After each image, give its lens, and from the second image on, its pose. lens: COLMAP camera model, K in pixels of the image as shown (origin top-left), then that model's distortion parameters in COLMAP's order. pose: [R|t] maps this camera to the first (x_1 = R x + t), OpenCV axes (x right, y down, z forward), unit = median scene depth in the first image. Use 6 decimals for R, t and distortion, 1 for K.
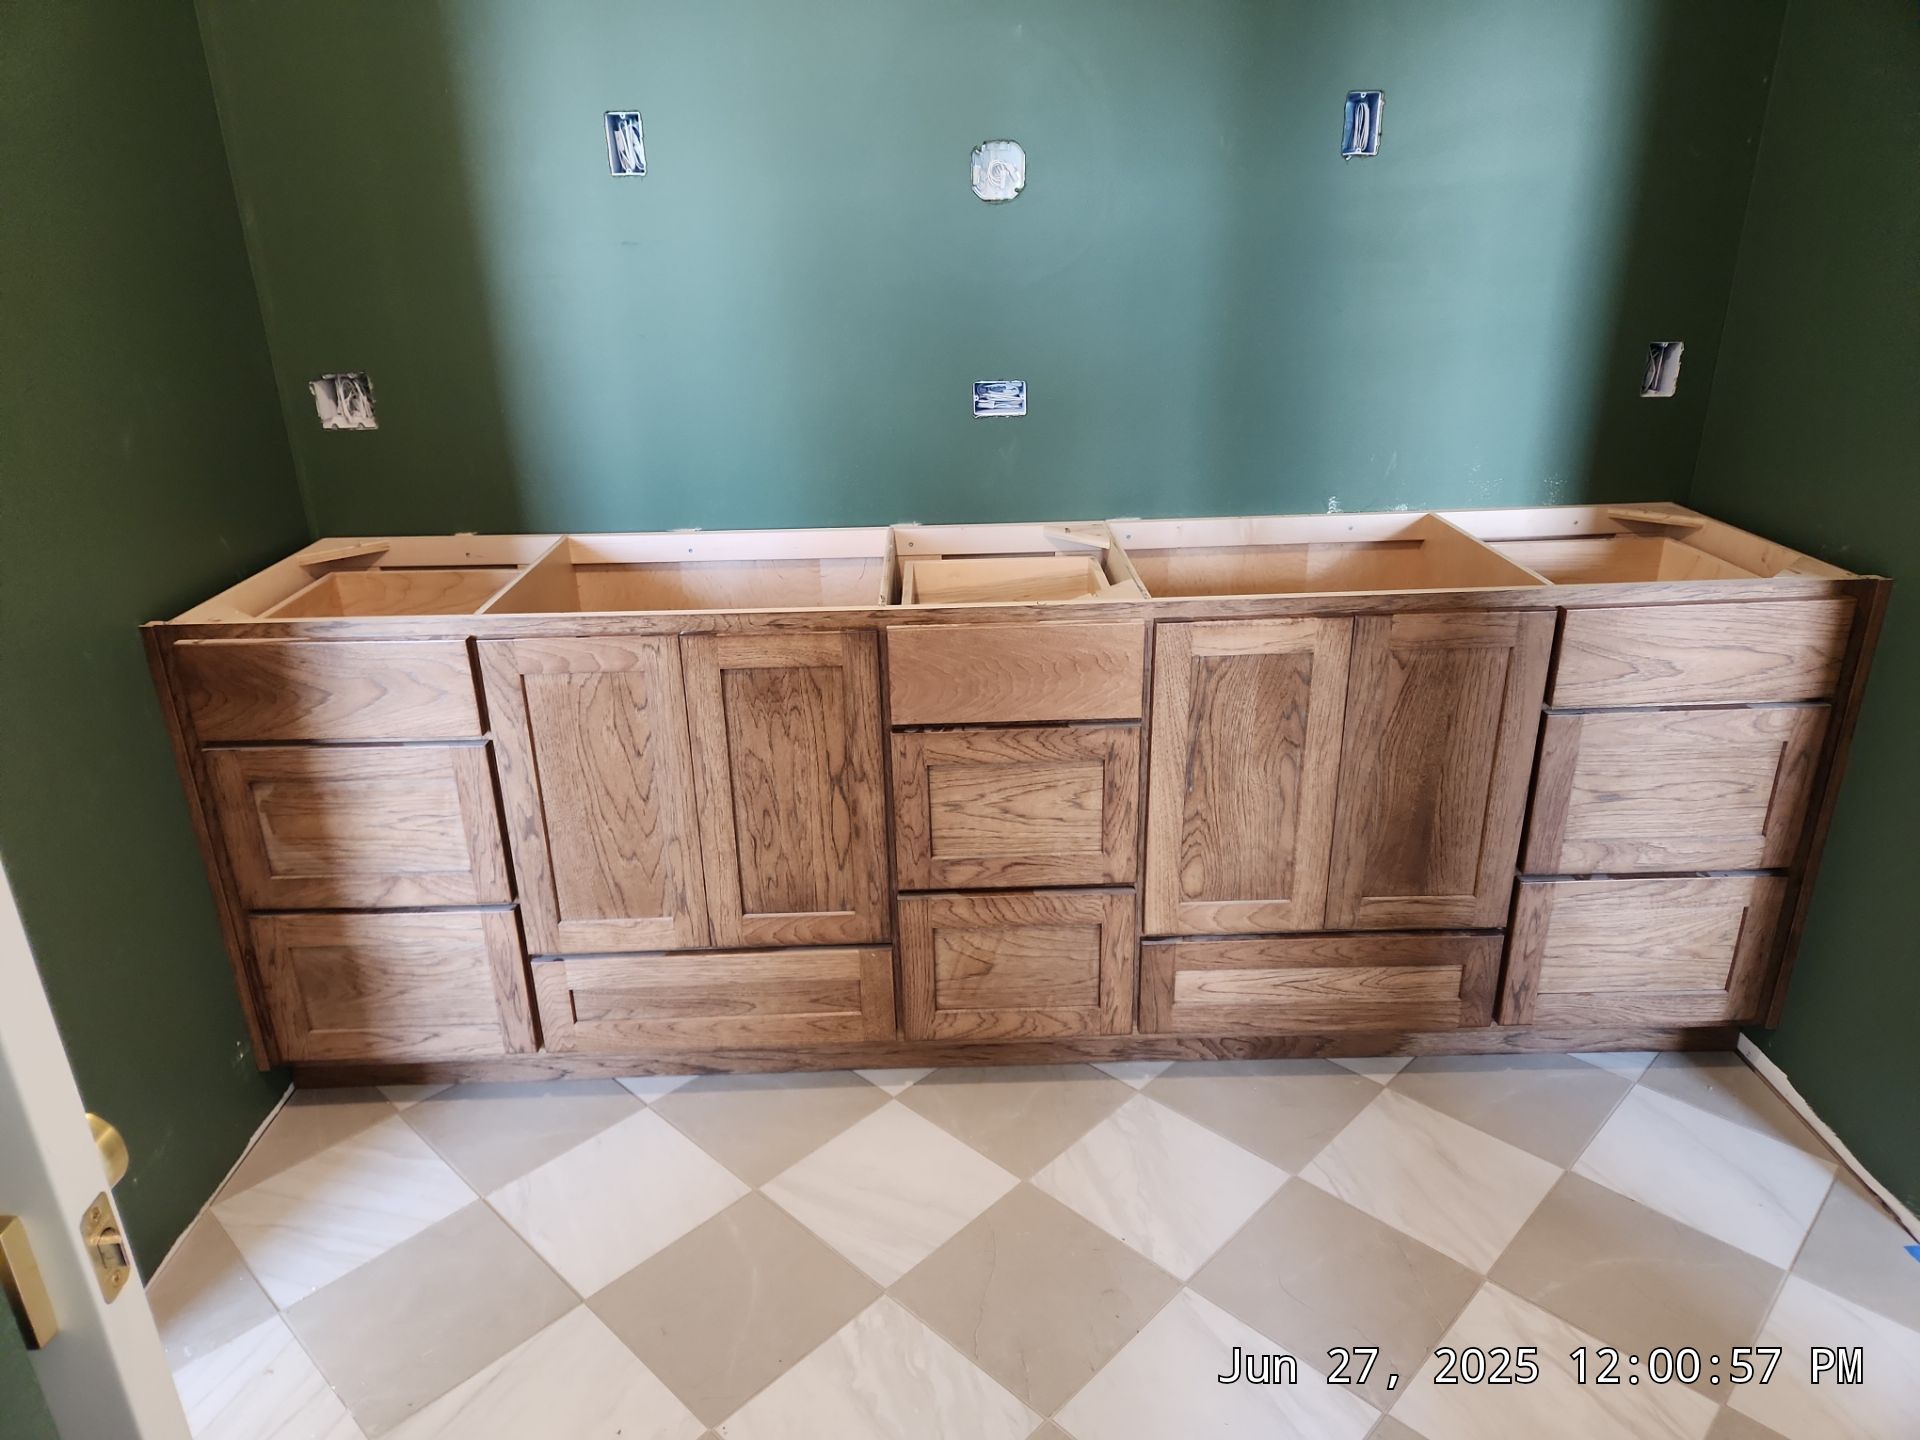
lens RADIAL K [[1290.6, 0, 957.1], [0, 1290.6, 731.1], [0, 0, 1]] dist [0.070201, -0.051788]
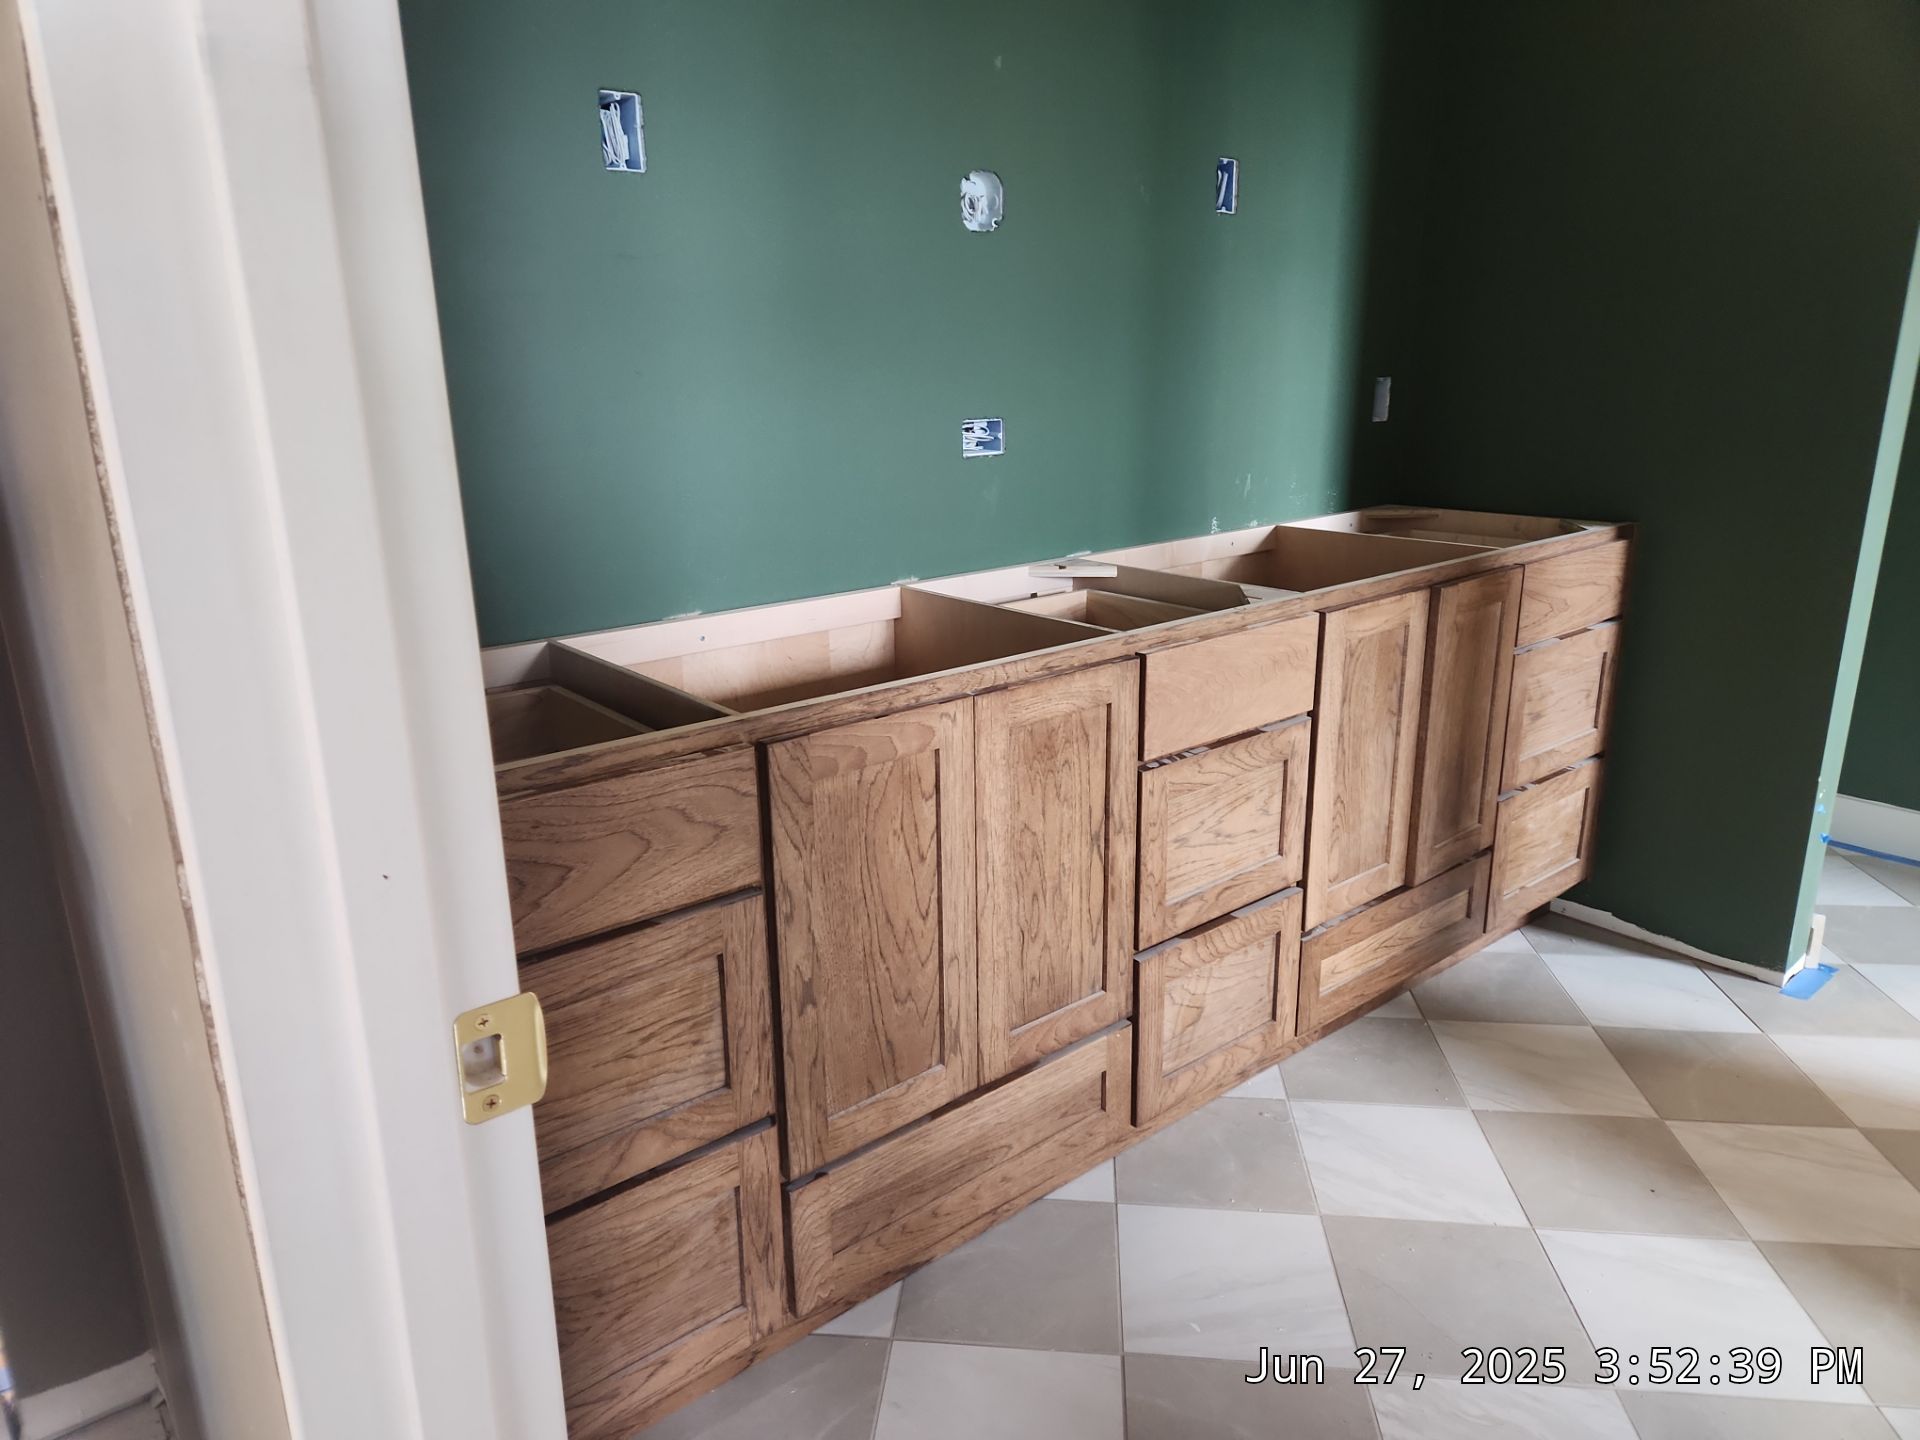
lens RADIAL K [[1290.6, 0, 957.5], [0, 1290.6, 718.9], [0, 0, 1]] dist [0.070201, -0.051788]
pose [[0.778267, -0.164185, 0.606089, -0.674150], [0.234903, 0.971255, -0.038528, -0.028814], [-0.582341, 0.172357, 0.794463, 0.339324]]
